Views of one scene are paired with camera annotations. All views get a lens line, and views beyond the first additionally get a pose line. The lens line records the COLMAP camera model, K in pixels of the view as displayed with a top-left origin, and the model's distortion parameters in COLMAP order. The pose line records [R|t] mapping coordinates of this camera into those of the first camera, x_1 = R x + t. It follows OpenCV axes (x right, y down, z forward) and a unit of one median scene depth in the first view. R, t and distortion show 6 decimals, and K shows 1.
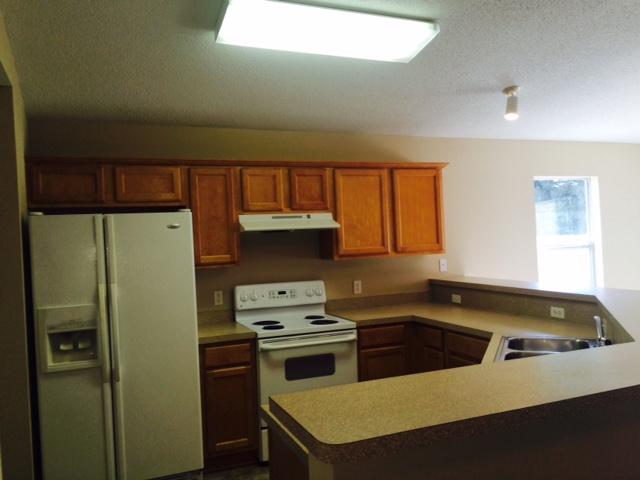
lens RADIAL K [[544.1, 0, 320.0], [0, 544.1, 245.0], [0, 0, 1]] dist [0.050213, -0.029328]
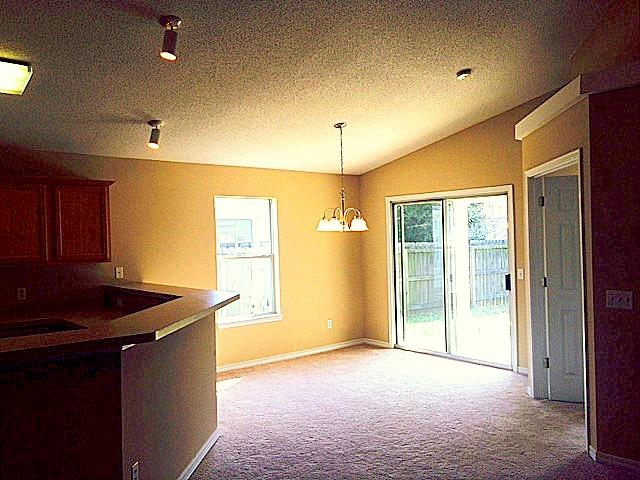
lens RADIAL K [[544.1, 0, 321.4], [0, 544.1, 239.9], [0, 0, 1]] dist [0.050213, -0.029328]
pose [[0.953312, 0.015032, 0.301613, 0.331291], [-0.007192, 0.999607, -0.027087, -0.003189], [-0.301901, 0.023653, 0.953046, -0.221863]]
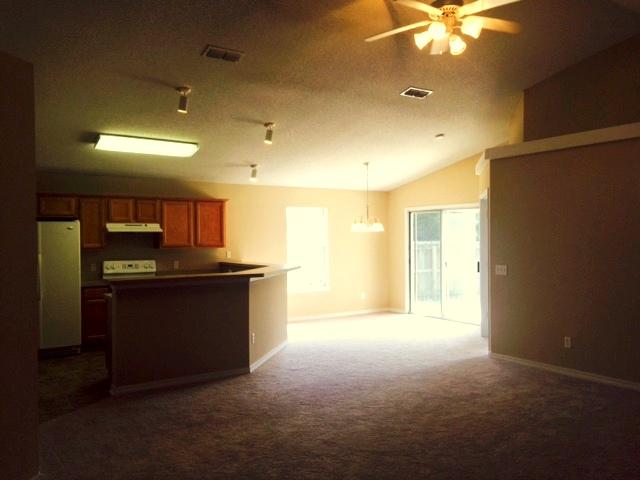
lens RADIAL K [[544.1, 0, 324.1], [0, 544.1, 236.3], [0, 0, 1]] dist [0.050213, -0.029328]
pose [[0.980581, 0.033028, 0.193312, 0.218190], [-0.027677, 0.999157, -0.030318, 0.026095], [-0.194150, 0.024379, 0.980669, -0.979121]]
